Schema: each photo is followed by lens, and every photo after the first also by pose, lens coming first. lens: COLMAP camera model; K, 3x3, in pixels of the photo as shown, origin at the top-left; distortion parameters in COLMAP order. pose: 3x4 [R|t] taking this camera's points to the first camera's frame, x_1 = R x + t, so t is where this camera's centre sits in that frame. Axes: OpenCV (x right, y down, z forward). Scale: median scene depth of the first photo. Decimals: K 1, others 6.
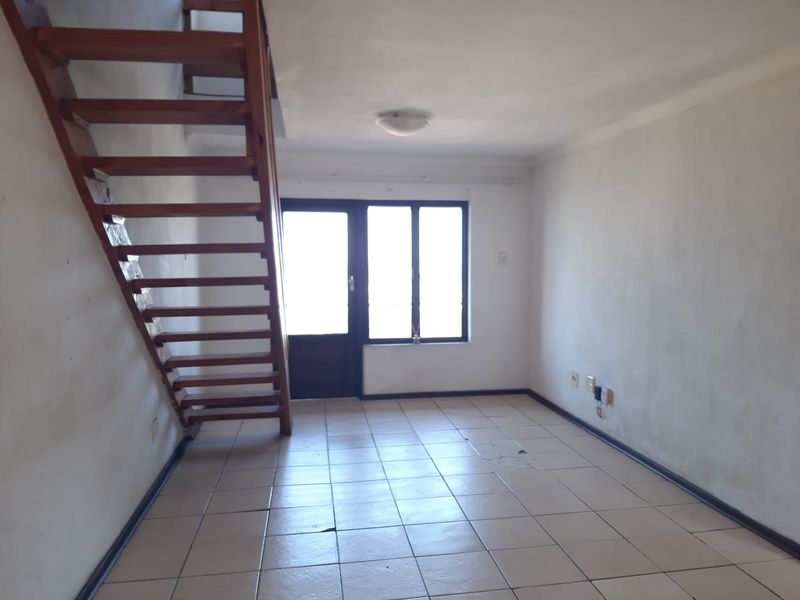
lens RADIAL K [[635.2, 0, 405.8], [0, 635.2, 292.7], [0, 0, 1]] dist [0.065671, -0.073083]
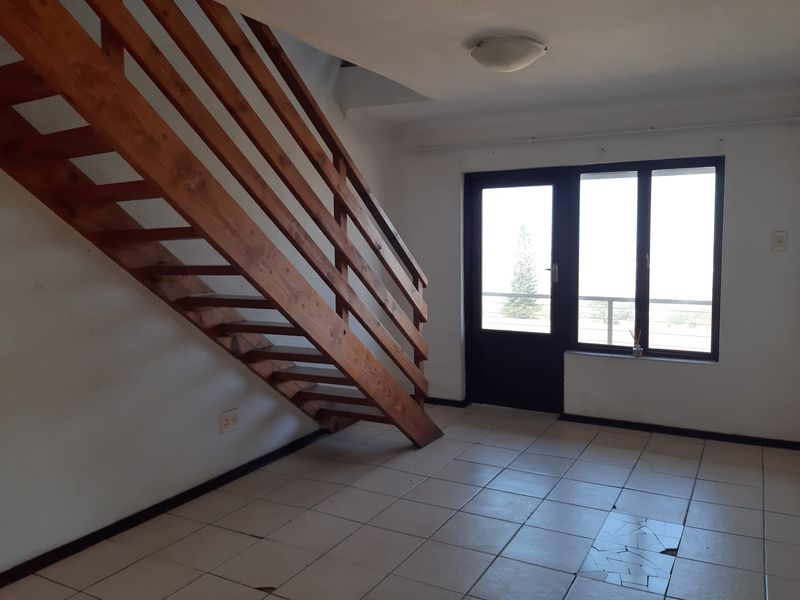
lens RADIAL K [[635.2, 0, 429.9], [0, 635.2, 298.3], [0, 0, 1]] dist [0.065671, -0.073083]
pose [[0.802344, 0.047714, -0.594952, 0.358754], [-0.027241, 0.998688, 0.043356, -0.018177], [0.596241, -0.018579, 0.802591, 0.350731]]
